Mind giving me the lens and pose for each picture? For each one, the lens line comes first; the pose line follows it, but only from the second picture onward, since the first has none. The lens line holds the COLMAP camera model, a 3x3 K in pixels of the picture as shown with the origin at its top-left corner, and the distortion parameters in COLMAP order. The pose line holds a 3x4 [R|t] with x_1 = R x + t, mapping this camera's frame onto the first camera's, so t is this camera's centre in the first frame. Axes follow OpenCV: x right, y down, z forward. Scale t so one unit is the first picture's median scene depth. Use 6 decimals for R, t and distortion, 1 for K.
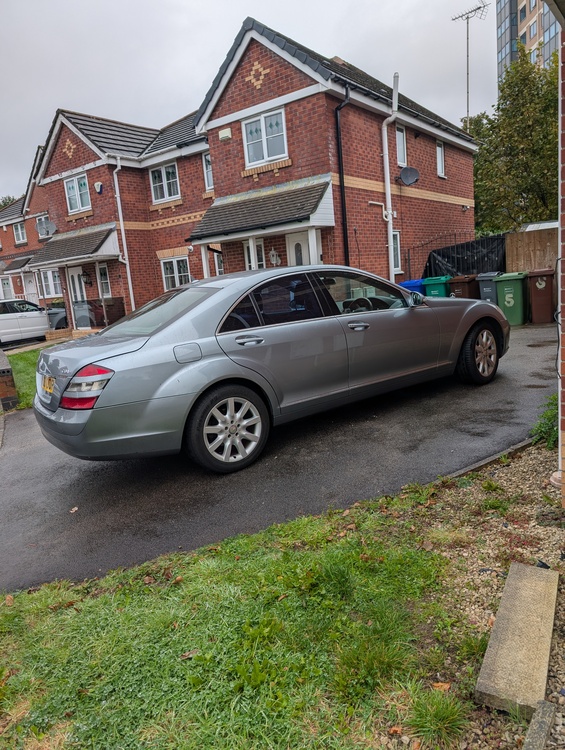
lens RADIAL K [[531.8, 0, 282.5], [0, 531.8, 375.0], [0, 0, 1]] dist [-0.002651, -0.006005]
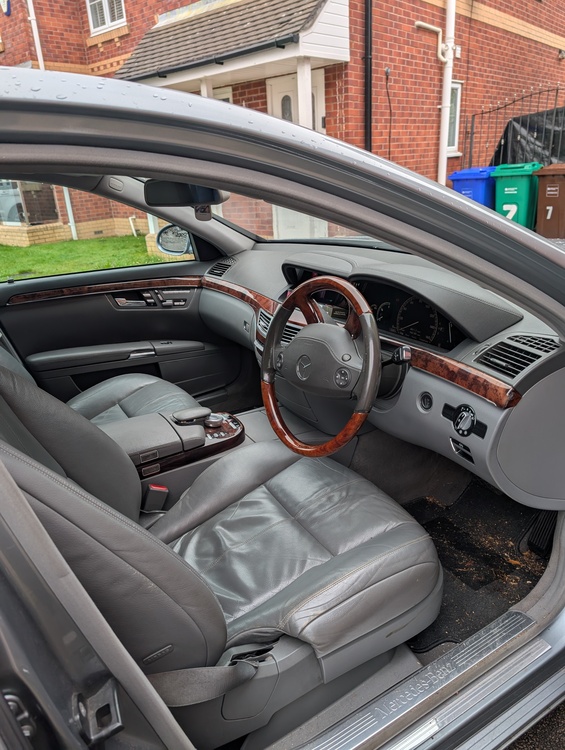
lens RADIAL K [[531.8, 0, 282.5], [0, 531.8, 375.0], [0, 0, 1]] dist [-0.002651, -0.006005]
pose [[0.997676, 0.049350, -0.046974, 0.060364], [-0.038461, 0.977034, 0.209585, -0.063657], [0.056239, -0.207292, 0.976661, 0.330791]]
